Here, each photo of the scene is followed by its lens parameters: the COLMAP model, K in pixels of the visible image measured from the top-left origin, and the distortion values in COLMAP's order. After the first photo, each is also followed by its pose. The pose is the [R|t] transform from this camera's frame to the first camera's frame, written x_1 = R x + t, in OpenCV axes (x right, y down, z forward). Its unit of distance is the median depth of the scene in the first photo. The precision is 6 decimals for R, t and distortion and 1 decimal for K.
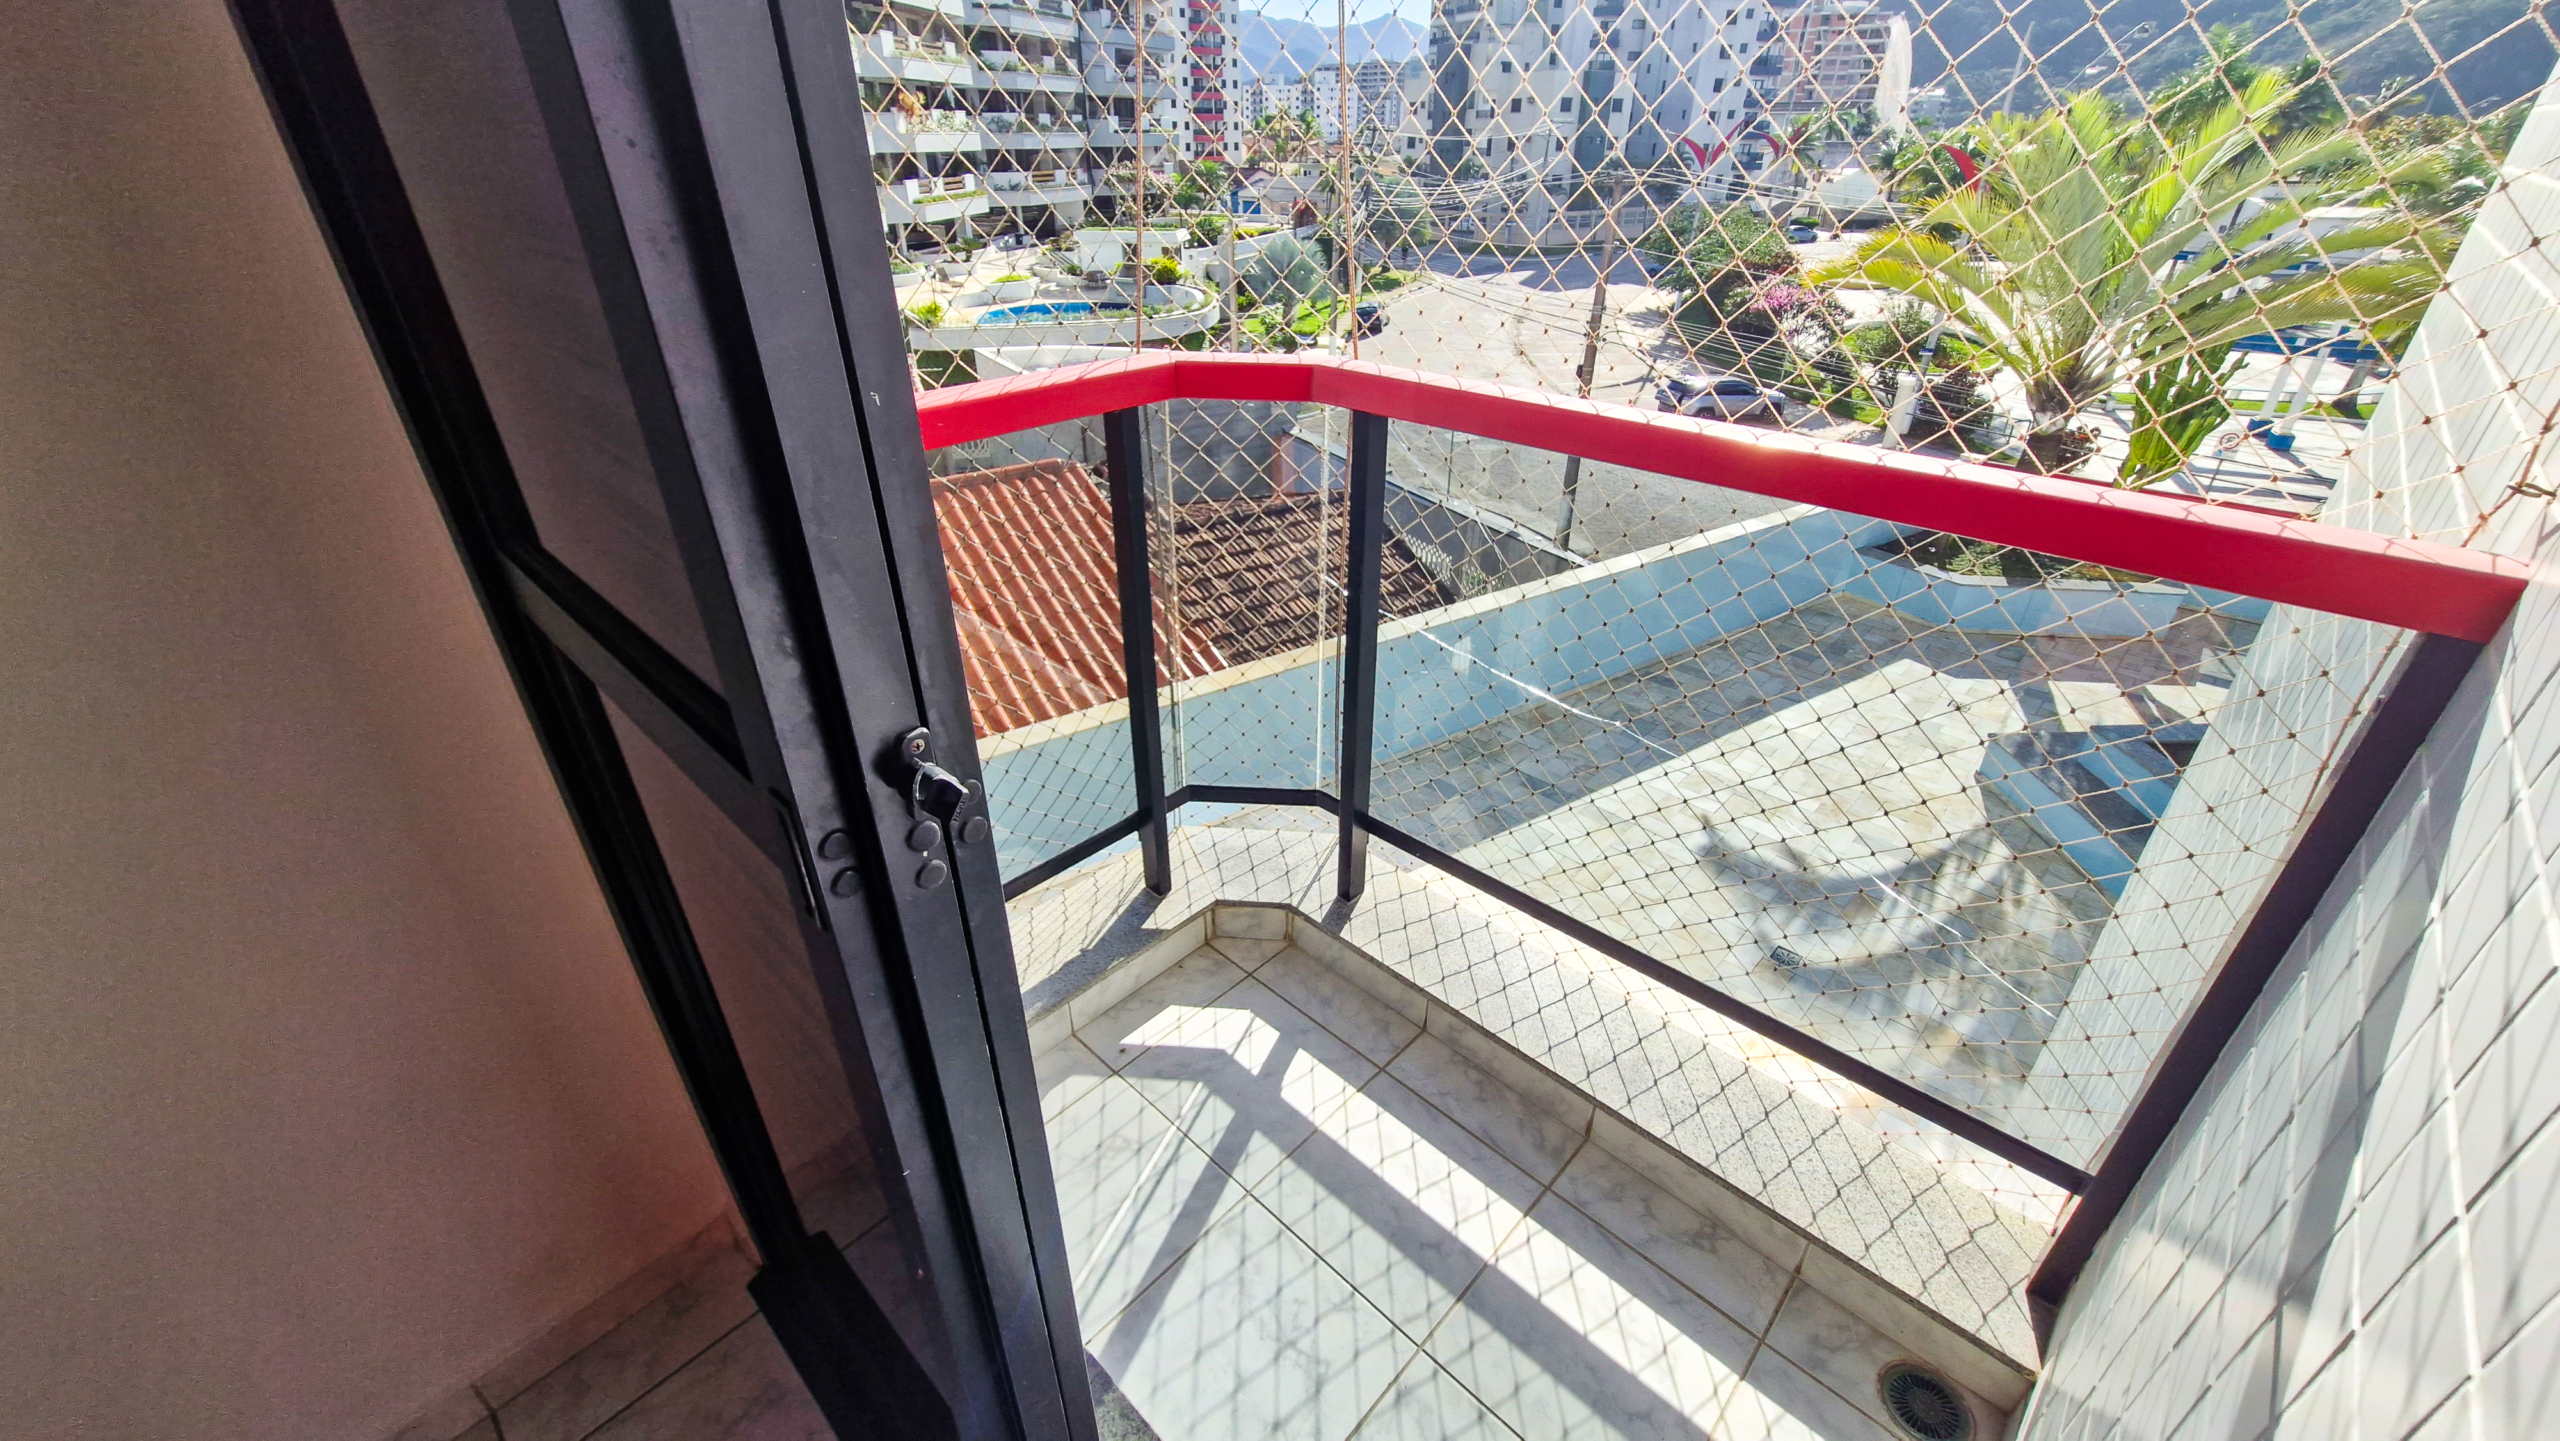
lens RADIAL K [[1026.4, 0, 1274.7], [0, 1026.4, 711.9], [0, 0, 1]] dist [0.006726, -0.001057]
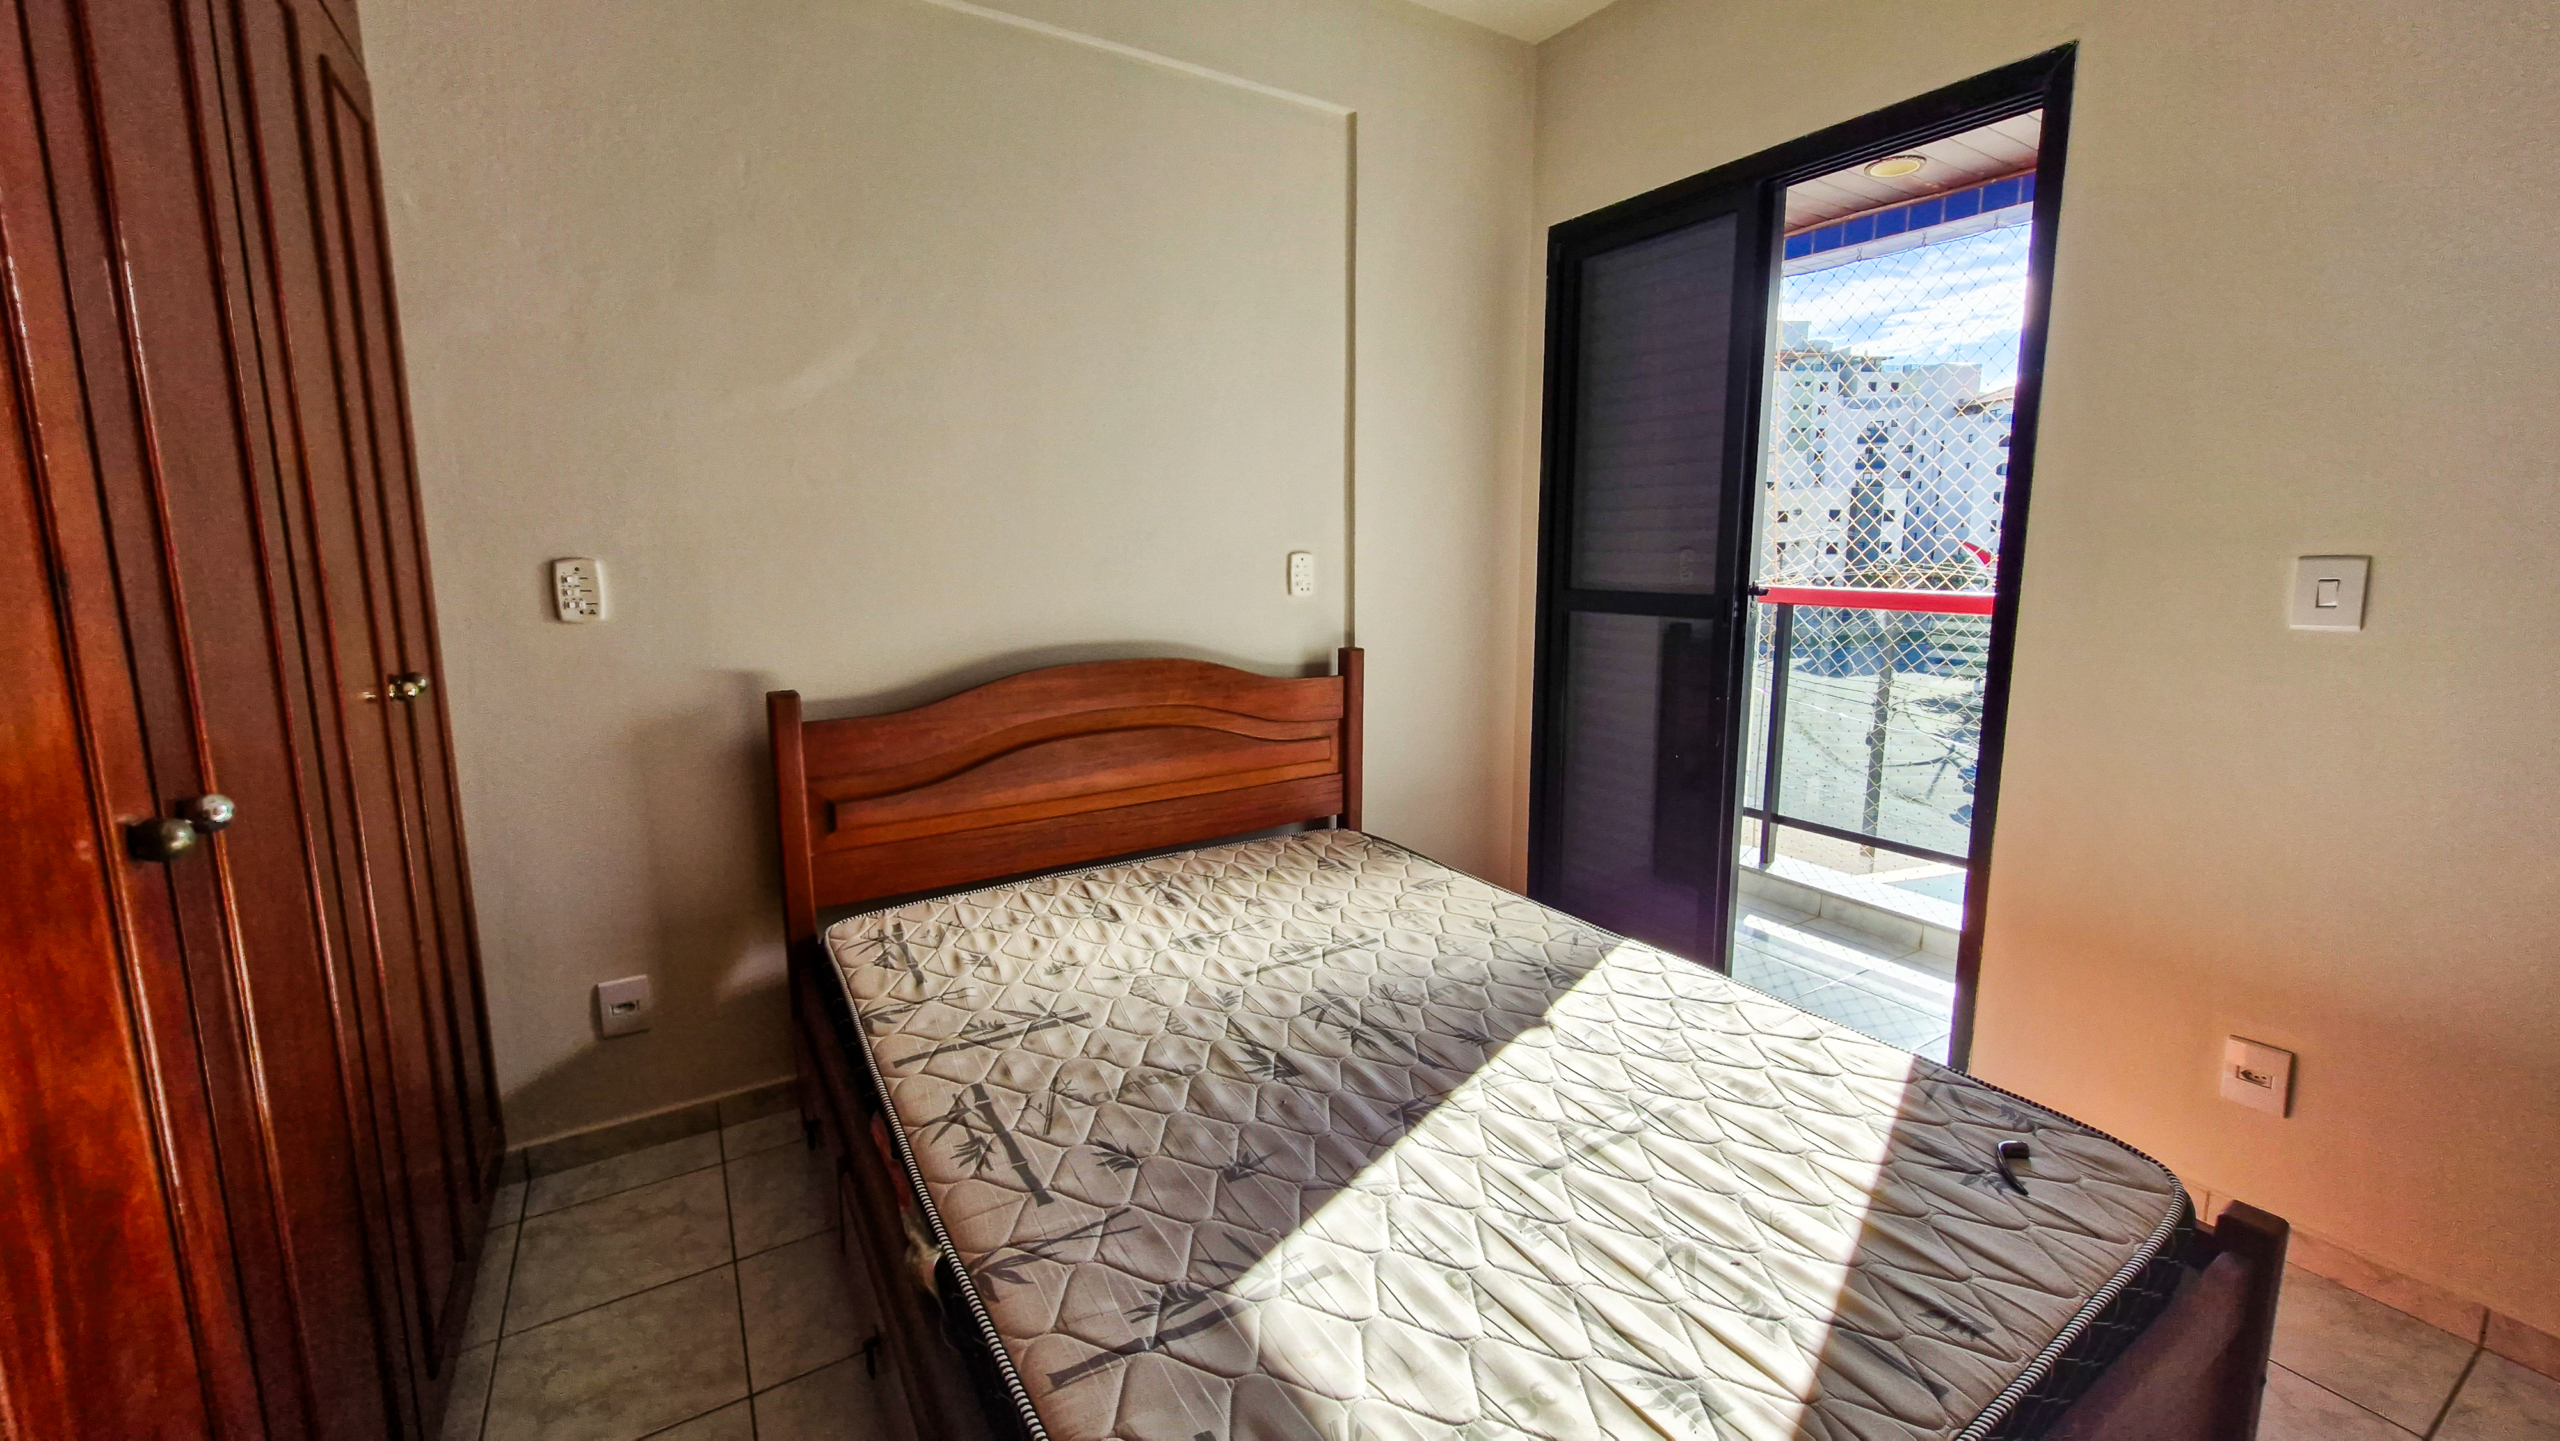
lens RADIAL K [[1026.4, 0, 1262.5], [0, 1026.4, 705.4], [0, 0, 1]] dist [0.006726, -0.001057]
pose [[0.966108, 0.033567, -0.255947, -0.042874], [-0.120331, 0.935757, -0.331482, 0.075343], [0.228377, 0.351045, 0.908081, -0.138261]]
